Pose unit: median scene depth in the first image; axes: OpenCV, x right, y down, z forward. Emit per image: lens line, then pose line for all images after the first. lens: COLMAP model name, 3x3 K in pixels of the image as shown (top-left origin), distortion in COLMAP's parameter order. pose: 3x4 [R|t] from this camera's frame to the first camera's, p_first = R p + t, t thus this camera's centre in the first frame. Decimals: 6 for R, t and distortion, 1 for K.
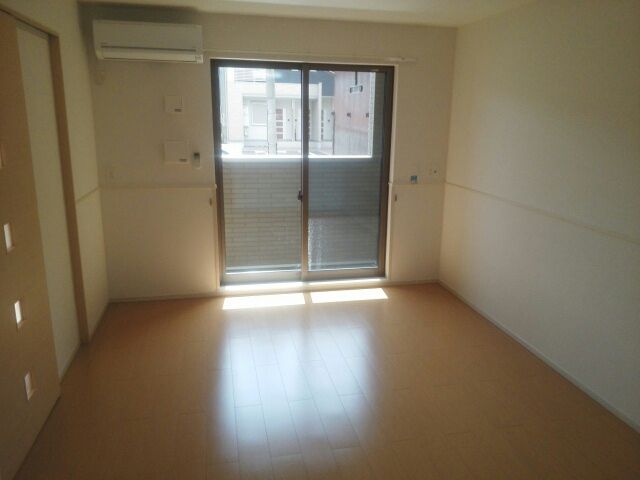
lens RADIAL K [[498.6, 0, 320.5], [0, 498.6, 241.8], [0, 0, 1]] dist [0.022747, -0.038296]
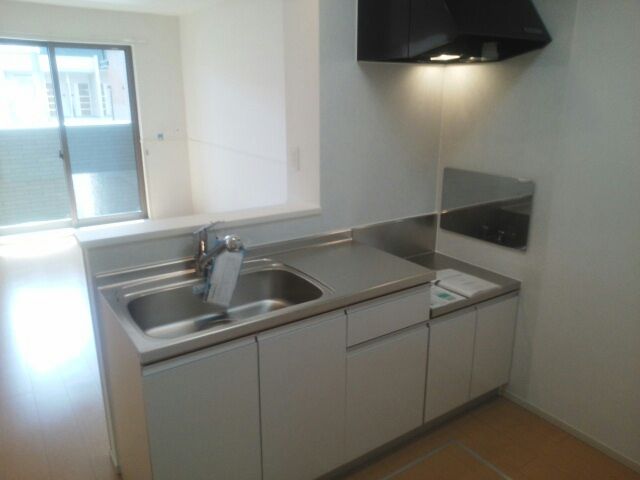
lens RADIAL K [[498.6, 0, 320.7], [0, 498.6, 235.8], [0, 0, 1]] dist [0.022747, -0.038296]
pose [[0.924679, -0.114505, 0.363122, 0.073923], [0.101301, 0.993319, 0.055270, 0.092981], [-0.367025, -0.014322, 0.930101, -0.321487]]
